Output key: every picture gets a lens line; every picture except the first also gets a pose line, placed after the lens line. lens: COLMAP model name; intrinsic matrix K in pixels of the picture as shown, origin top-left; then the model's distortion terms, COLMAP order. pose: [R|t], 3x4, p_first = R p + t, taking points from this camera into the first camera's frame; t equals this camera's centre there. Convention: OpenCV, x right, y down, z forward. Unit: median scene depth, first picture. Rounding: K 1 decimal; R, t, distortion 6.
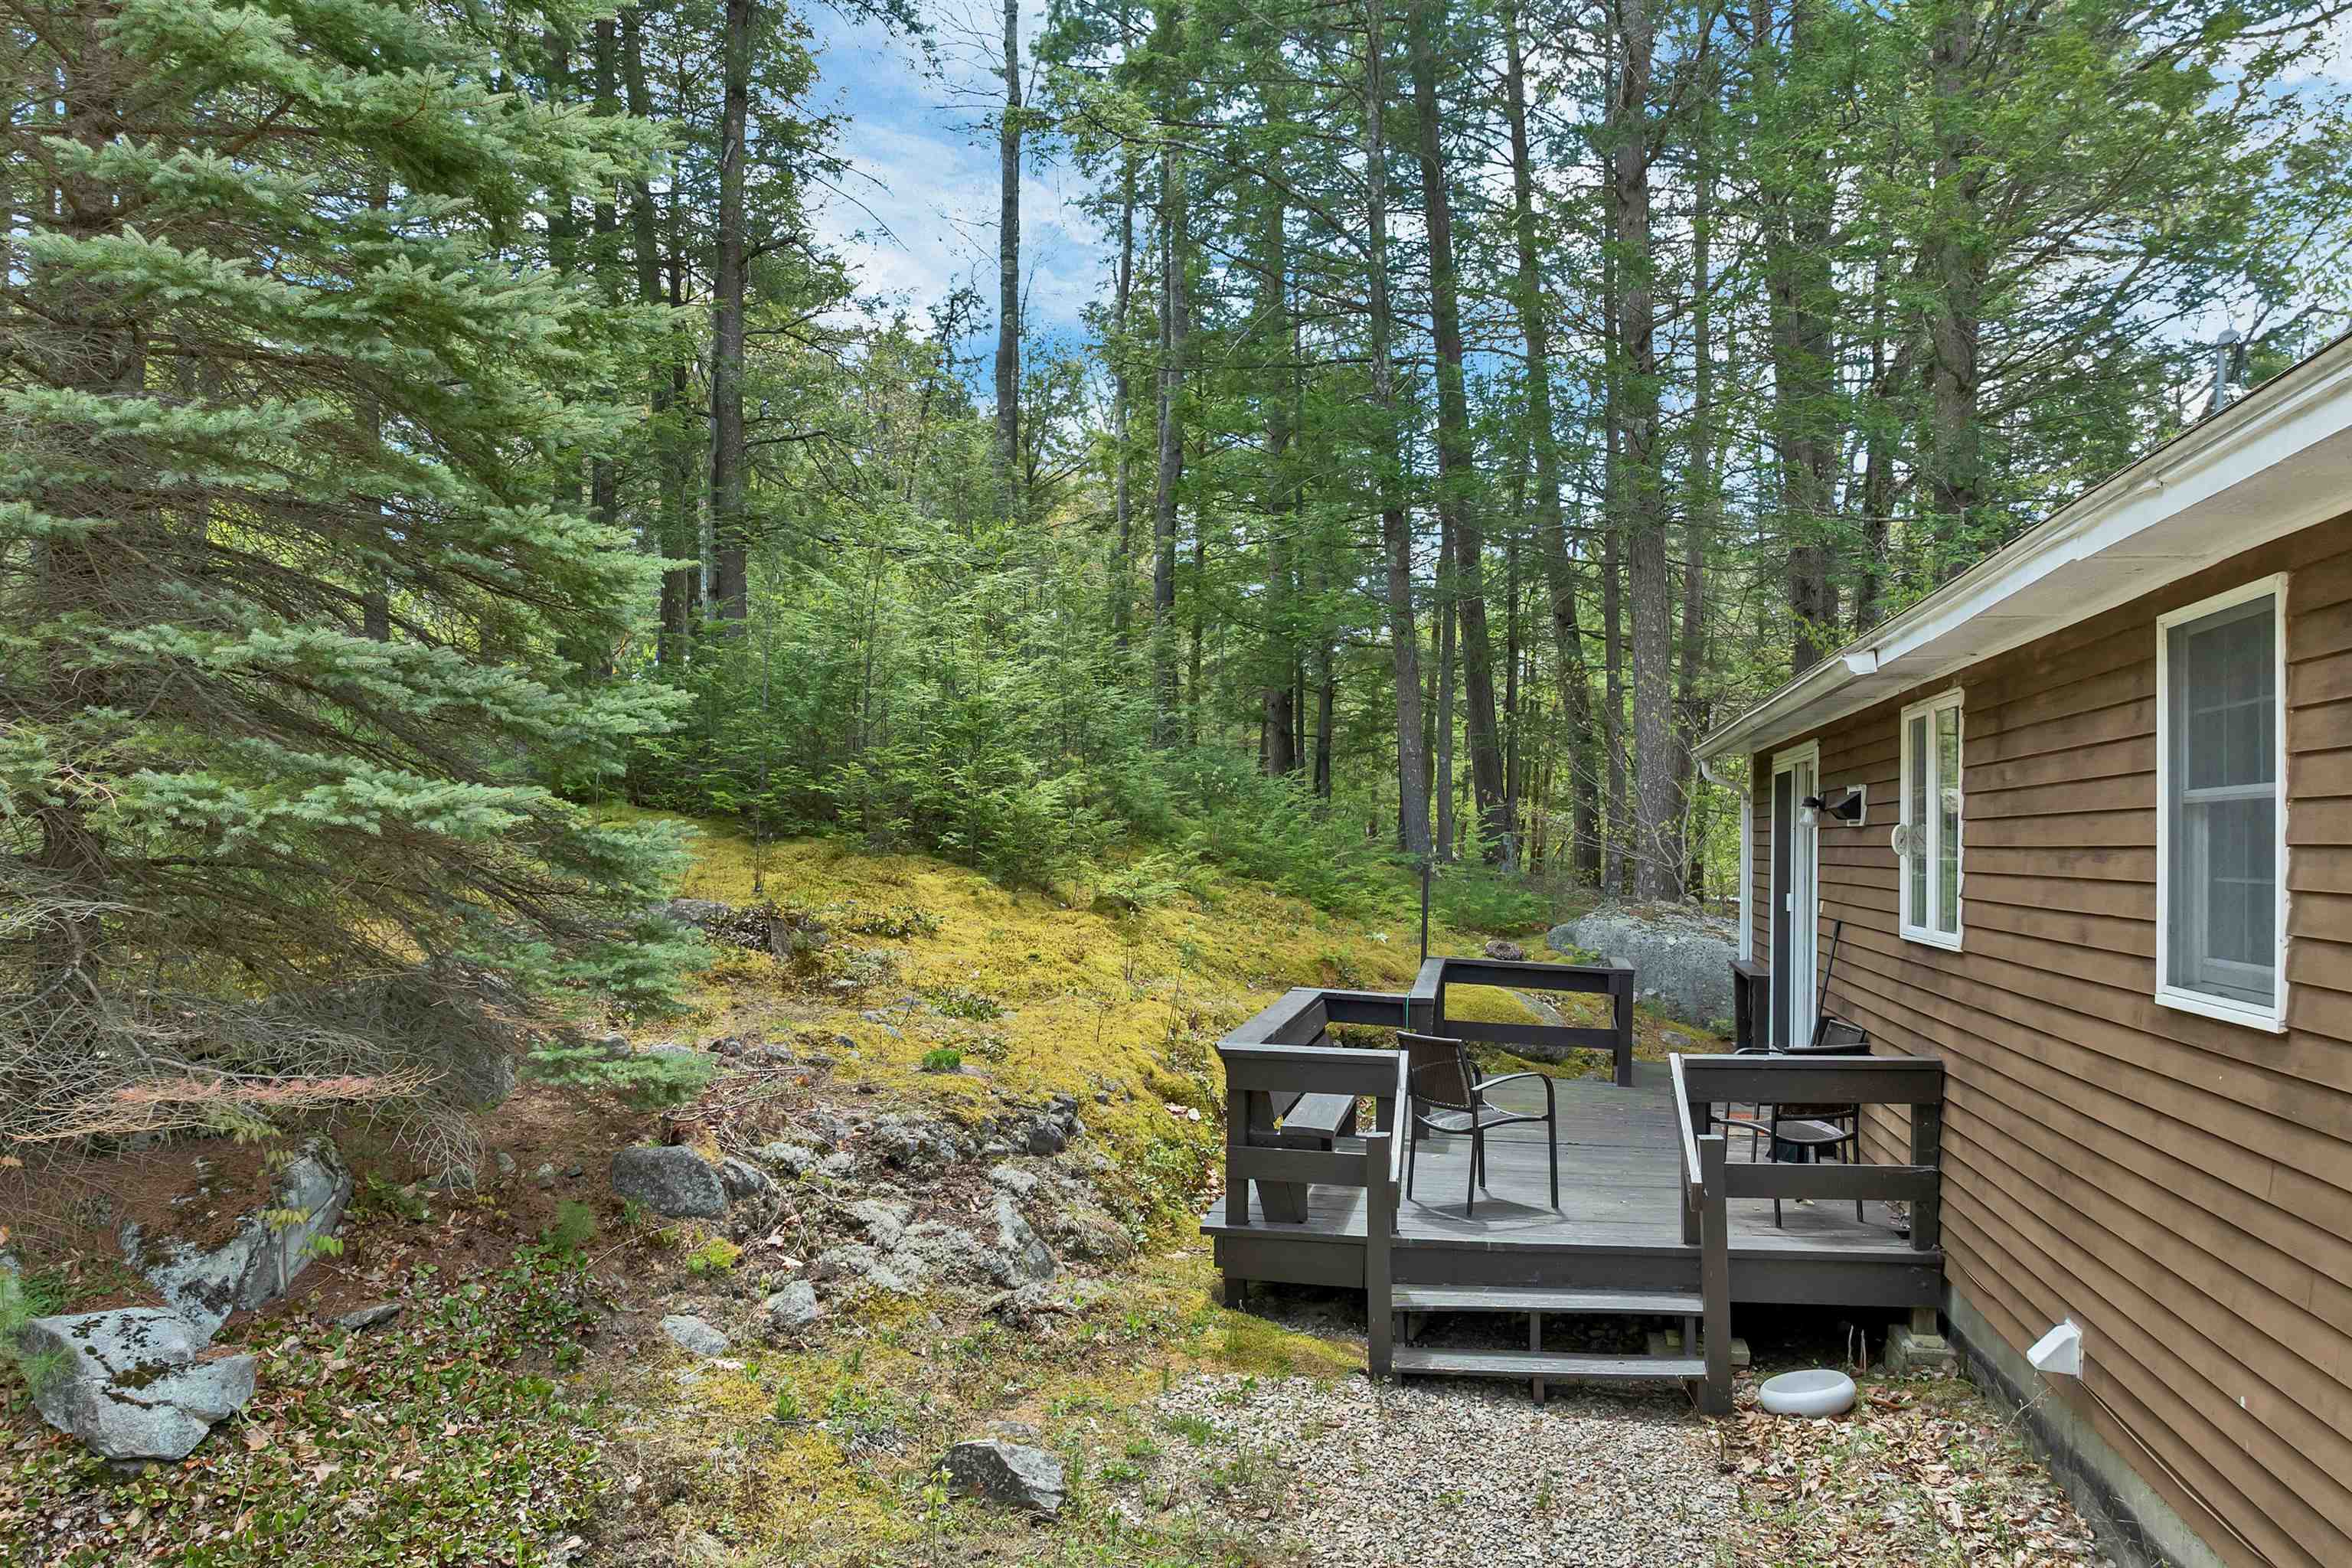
lens RADIAL K [[1719.5, 0, 1194.1], [0, 1719.5, 832.8], [0, 0, 1]] dist [-0.027172, 0.008363]
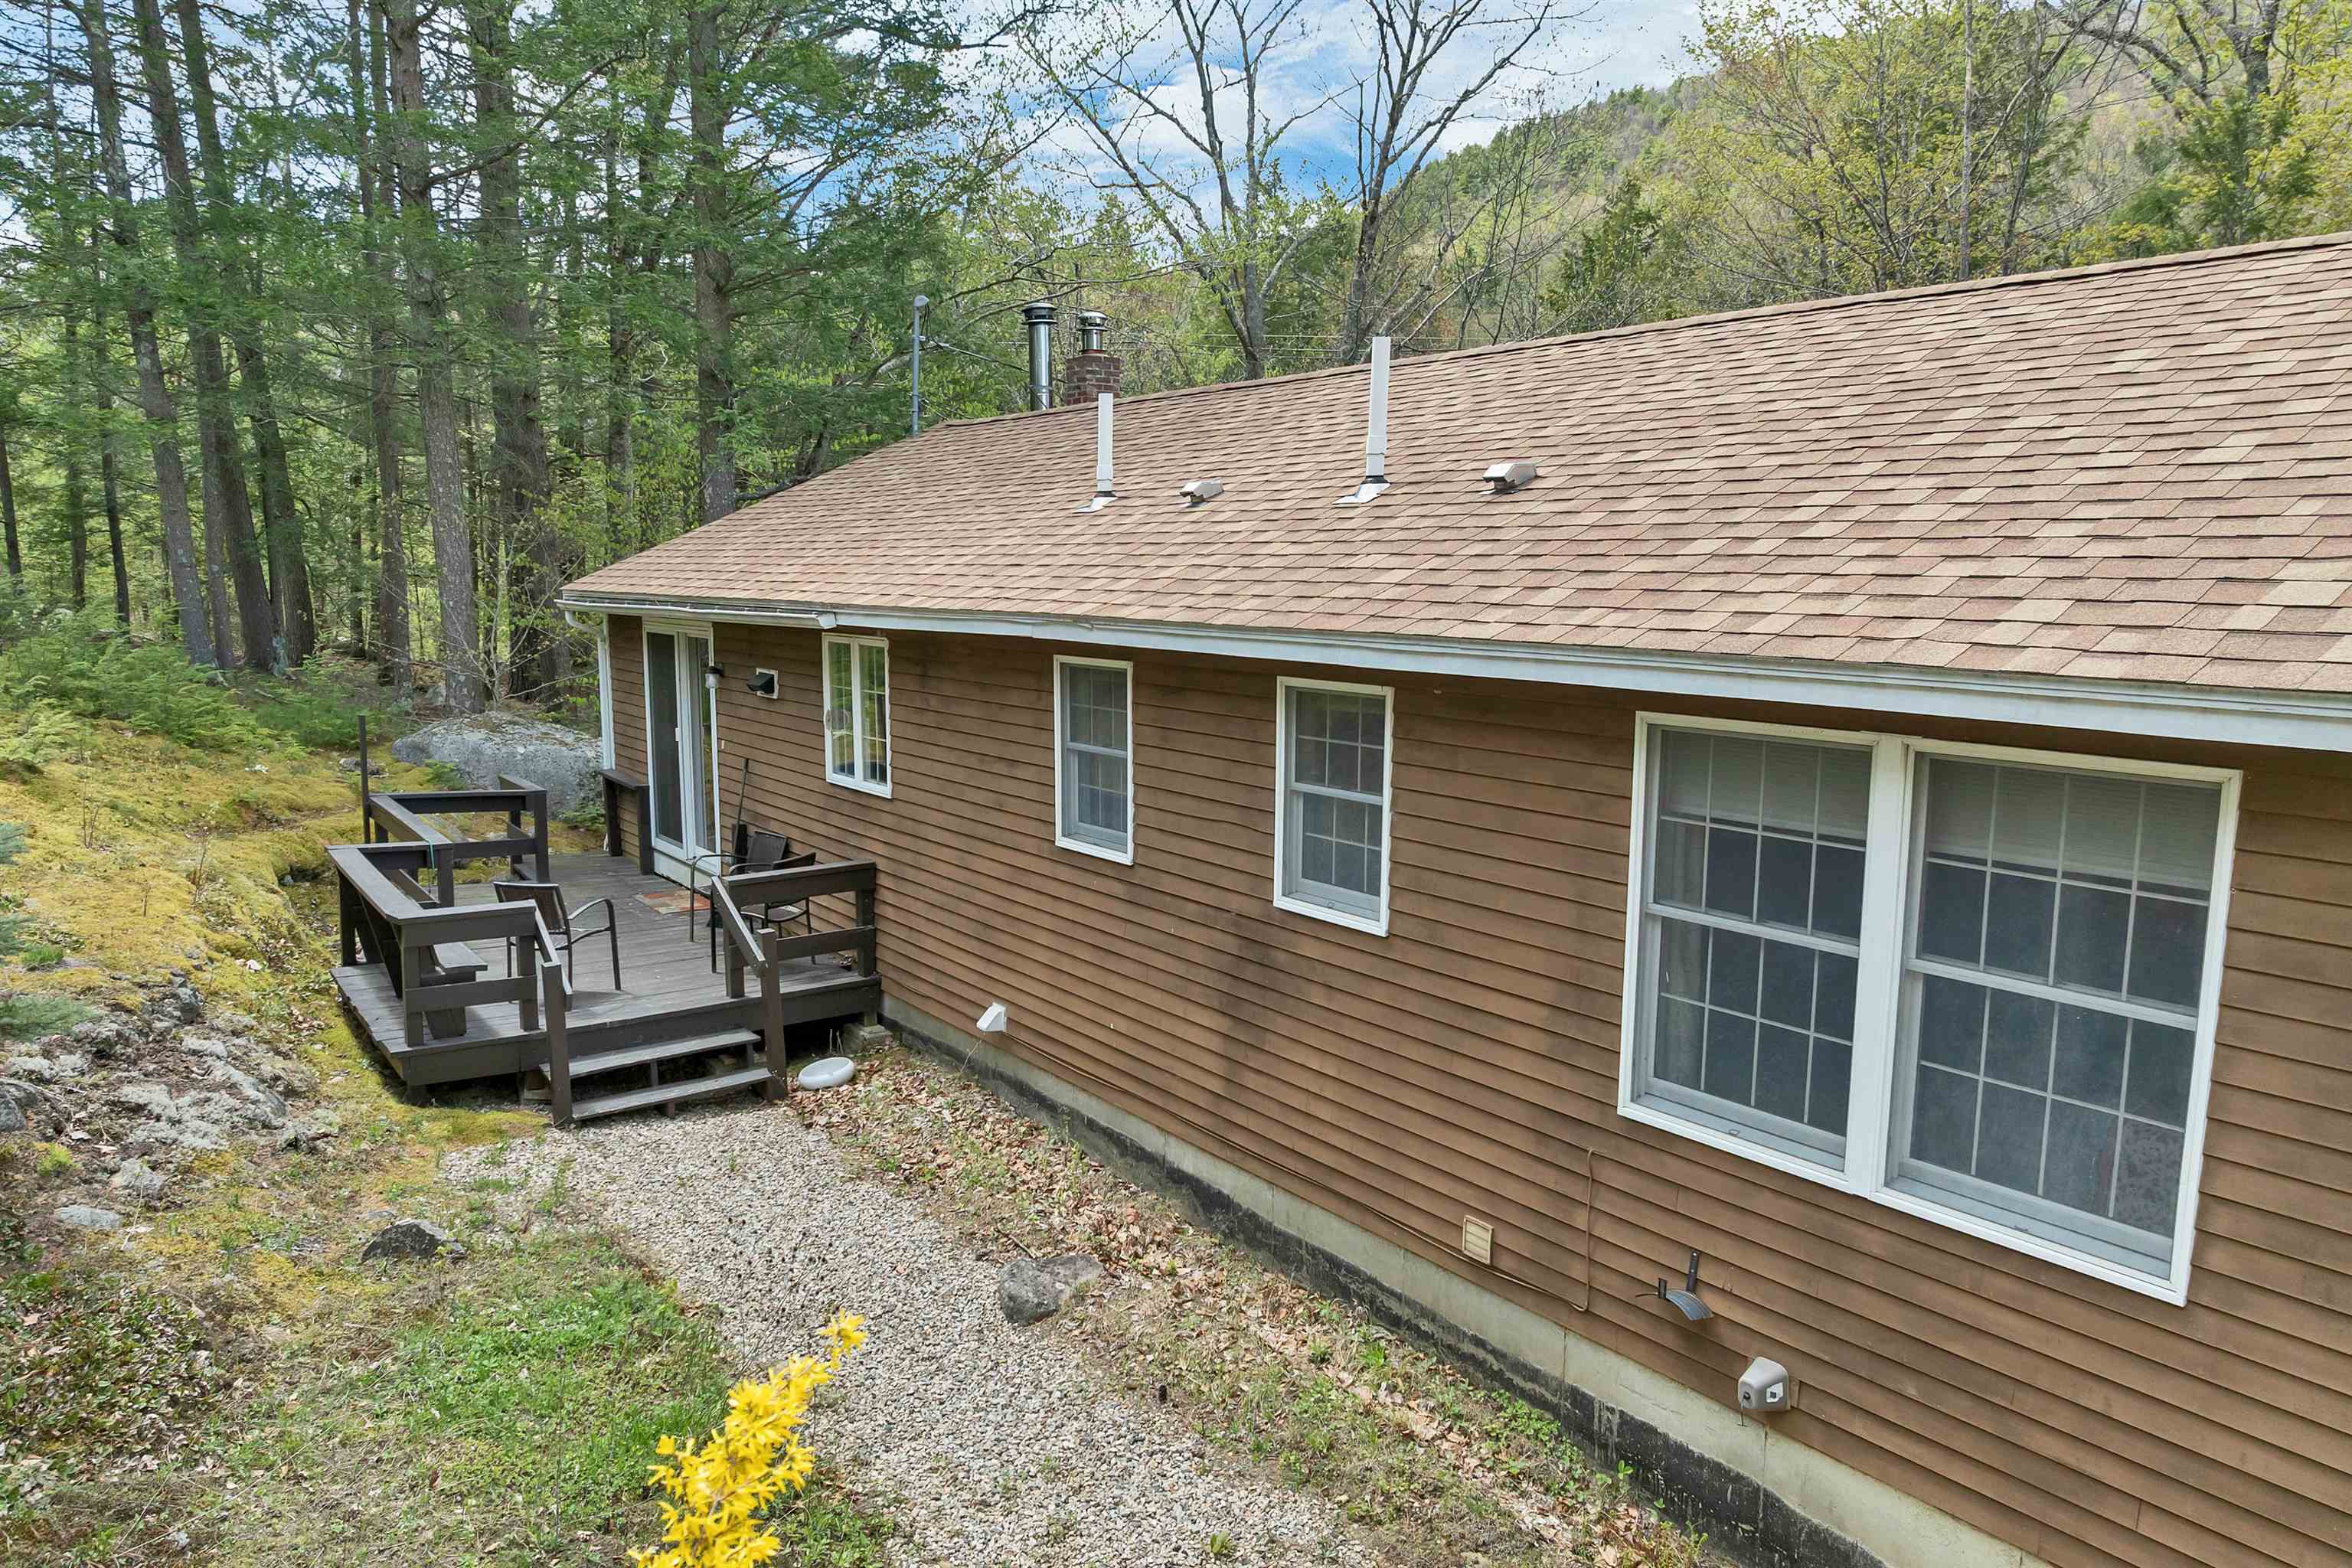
lens RADIAL K [[1719.5, 0, 1177.5], [0, 1719.5, 789.9], [0, 0, 1]] dist [-0.027172, 0.008363]
pose [[0.707704, -0.101452, 0.699187, -0.518565], [0.000409, 0.989695, 0.143190, -0.176349], [-0.706509, -0.101050, 0.700452, -0.364772]]
